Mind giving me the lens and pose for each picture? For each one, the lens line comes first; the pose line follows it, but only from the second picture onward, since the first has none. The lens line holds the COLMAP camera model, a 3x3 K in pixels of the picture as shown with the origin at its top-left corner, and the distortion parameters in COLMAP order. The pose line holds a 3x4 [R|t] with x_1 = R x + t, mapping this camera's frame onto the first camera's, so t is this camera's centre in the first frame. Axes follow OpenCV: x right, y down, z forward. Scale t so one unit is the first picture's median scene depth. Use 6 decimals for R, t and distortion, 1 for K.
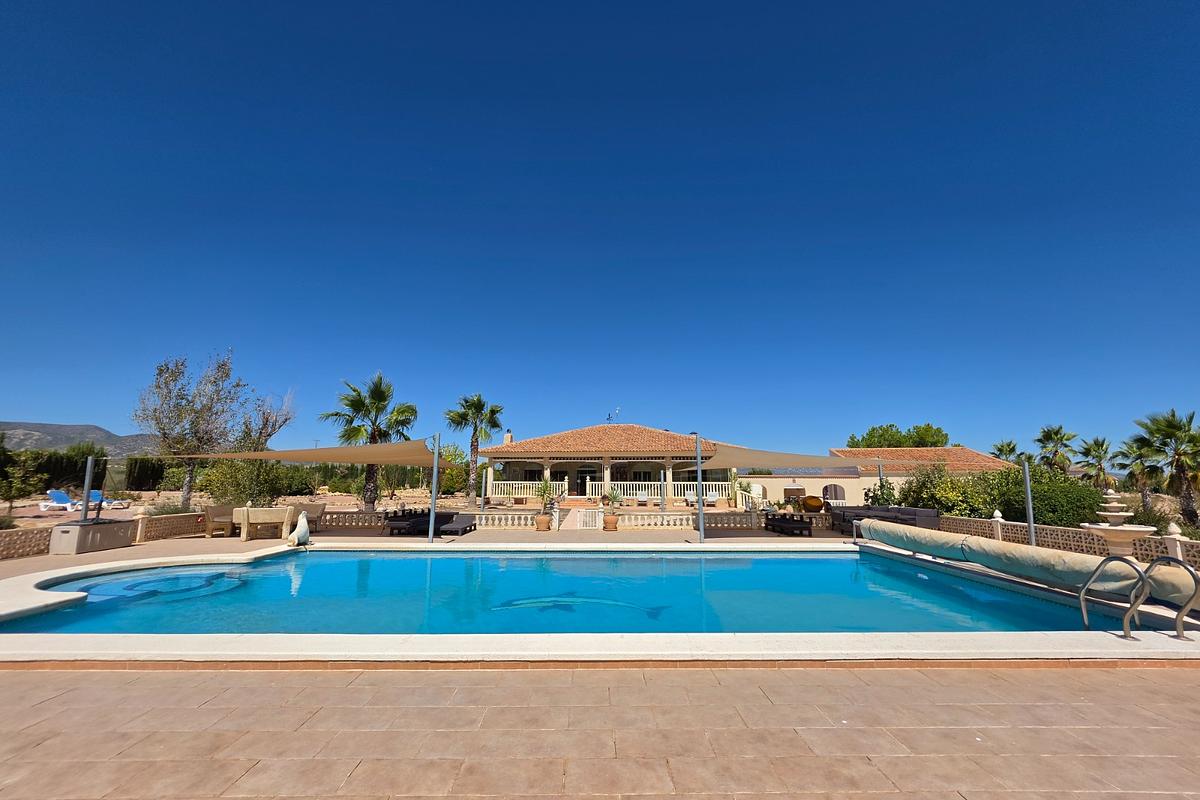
lens RADIAL K [[484.5, 0, 600.0], [0, 484.5, 400.0], [0, 0, 1]] dist [-0.009524, 0.003757]
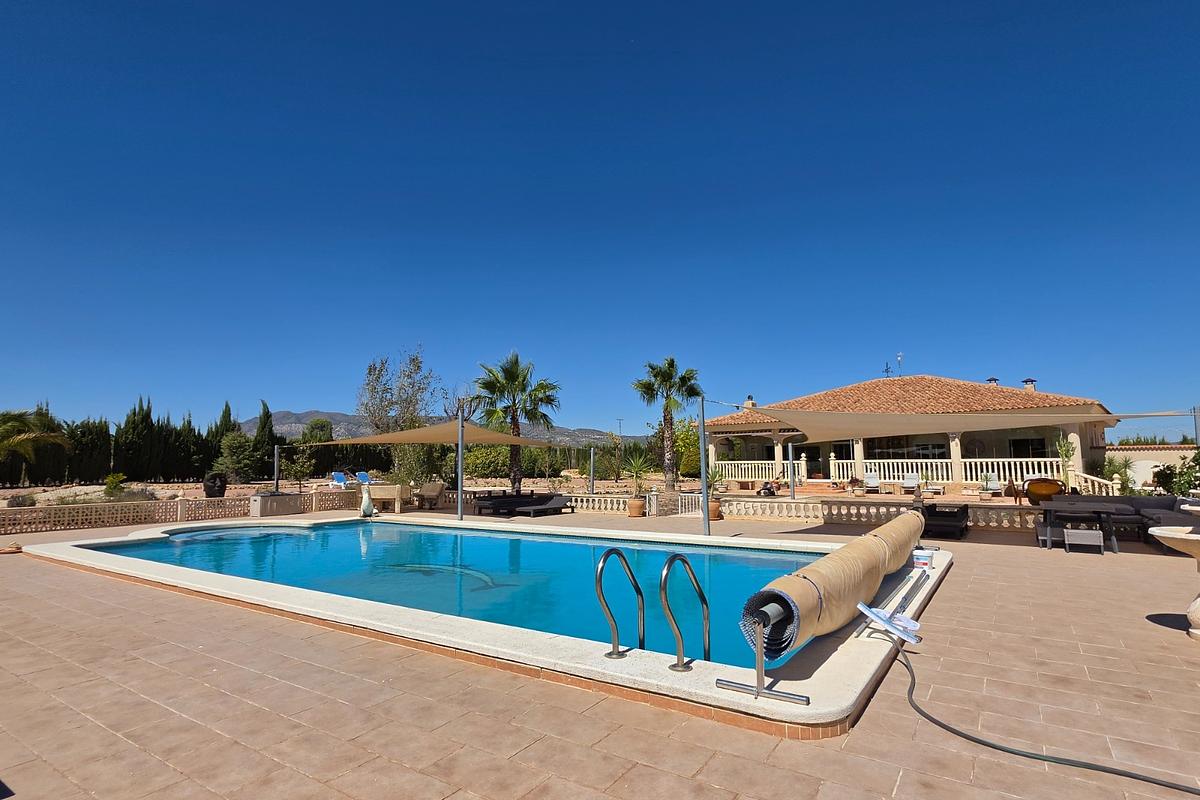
lens RADIAL K [[627.3, 0, 600.0], [0, 627.3, 400.0], [0, 0, 1]] dist [-0.002940, -0.000330]
pose [[0.824064, -0.066139, -0.562622, 0.384906], [0.103597, 0.994007, 0.034886, 0.014934], [0.556943, -0.087034, 0.825978, 0.050435]]
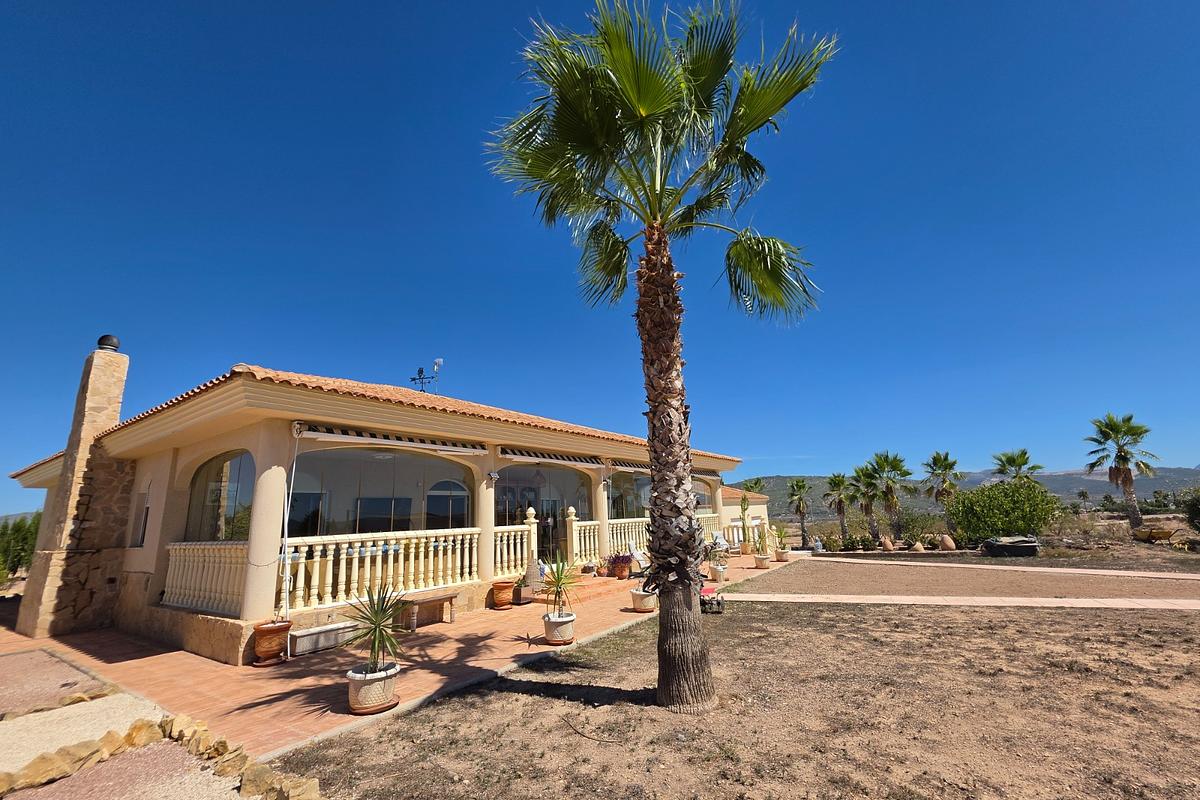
lens RADIAL K [[484.5, 0, 600.0], [0, 484.5, 400.0], [0, 0, 1]] dist [-0.009524, 0.003757]
pose [[0.594703, 0.168900, 0.786003, -0.537237], [-0.083641, 0.985375, -0.148458, 0.224601], [-0.799583, 0.022547, 0.600132, 1.314431]]
